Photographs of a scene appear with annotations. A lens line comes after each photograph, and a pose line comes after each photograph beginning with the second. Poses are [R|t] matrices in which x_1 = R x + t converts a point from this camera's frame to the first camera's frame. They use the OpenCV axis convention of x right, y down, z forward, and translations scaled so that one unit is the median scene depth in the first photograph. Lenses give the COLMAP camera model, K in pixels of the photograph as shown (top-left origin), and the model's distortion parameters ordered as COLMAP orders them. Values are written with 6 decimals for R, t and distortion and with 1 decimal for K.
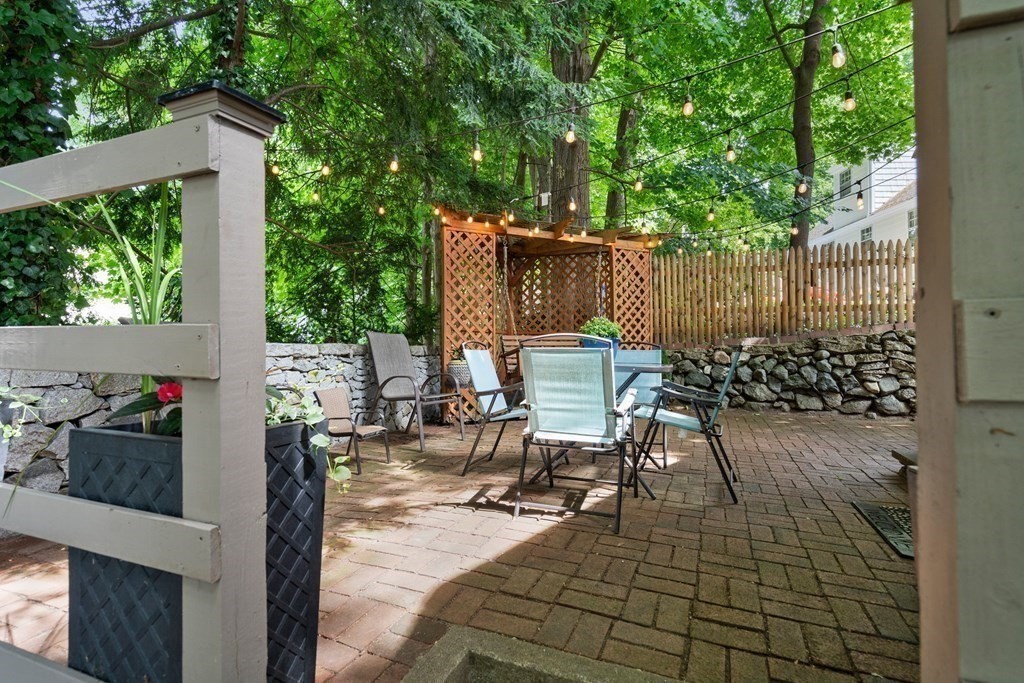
lens RADIAL K [[484.8, 0, 510.0], [0, 484.8, 330.2], [0, 0, 1]] dist [0.002114, 0.000371]
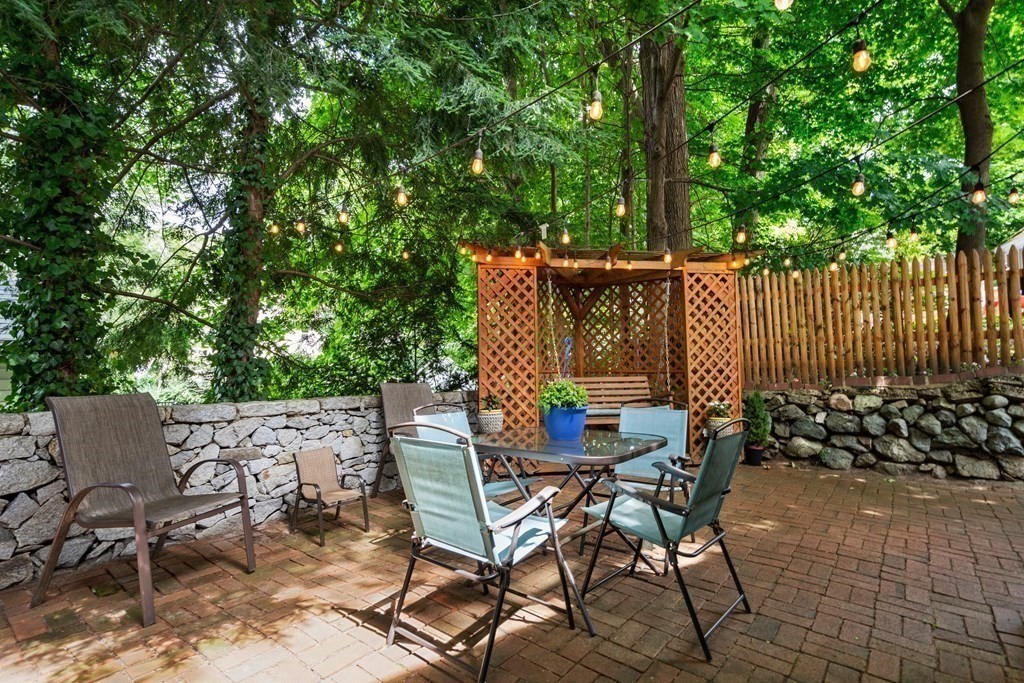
lens RADIAL K [[487.7, 0, 512.0], [0, 487.7, 341.5], [0, 0, 1]] dist [0.002773, -0.000030]
pose [[0.956696, -0.027775, -0.289759, 0.171296], [0.022005, 0.999490, -0.023153, -0.036920], [0.290254, 0.015774, 0.956820, 0.100682]]
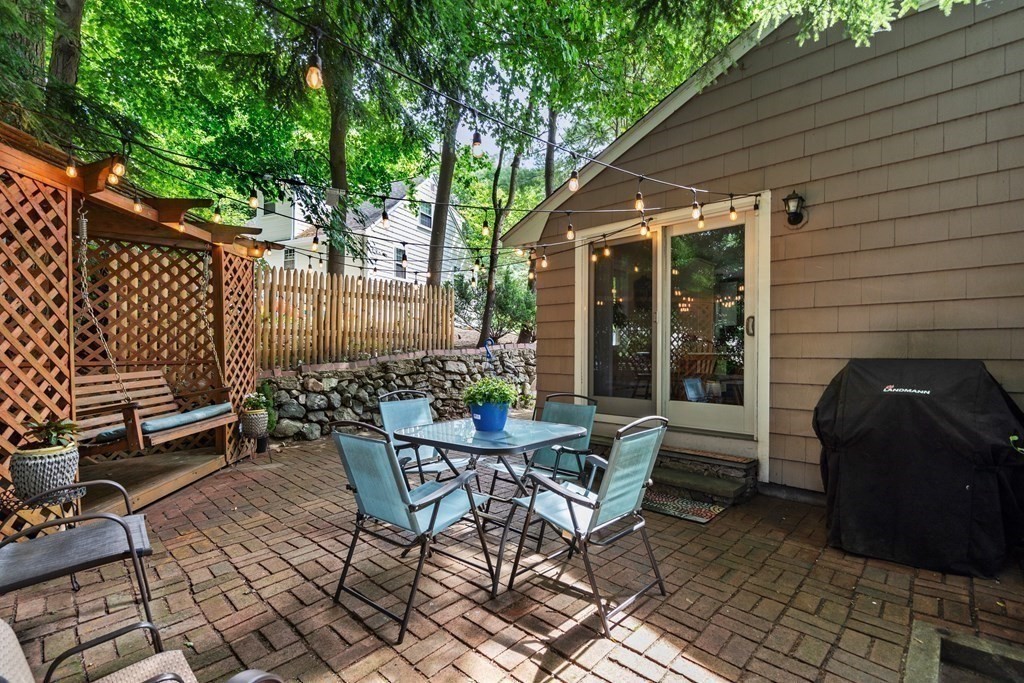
lens RADIAL K [[471.2, 0, 512.0], [0, 471.2, 341.5], [0, 0, 1]] dist [0.003615, 0.000819]
pose [[0.355427, 0.010786, 0.934642, -0.310150], [-0.037415, 0.999296, 0.002697, -0.049003], [-0.933955, -0.035928, 0.355580, 0.328765]]
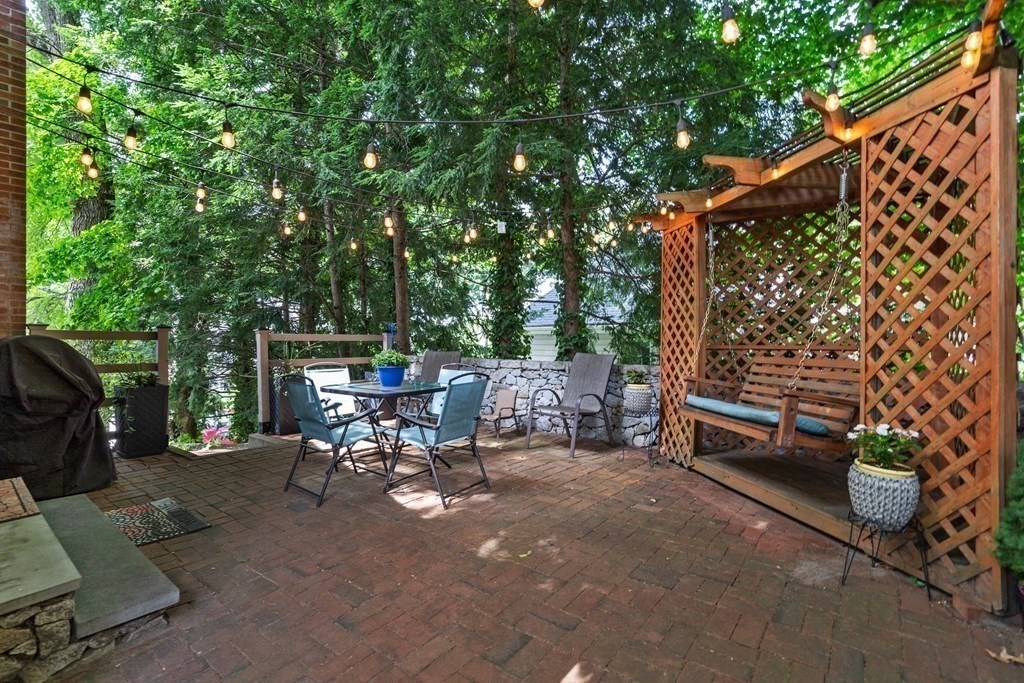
lens RADIAL K [[471.2, 0, 512.0], [0, 471.2, 341.5], [0, 0, 1]] dist [0.003615, 0.000819]
pose [[-0.282180, -0.004070, -0.959353, 0.672841], [0.034154, 0.999314, -0.014285, -0.011092], [0.958753, -0.036797, -0.281848, 0.845199]]
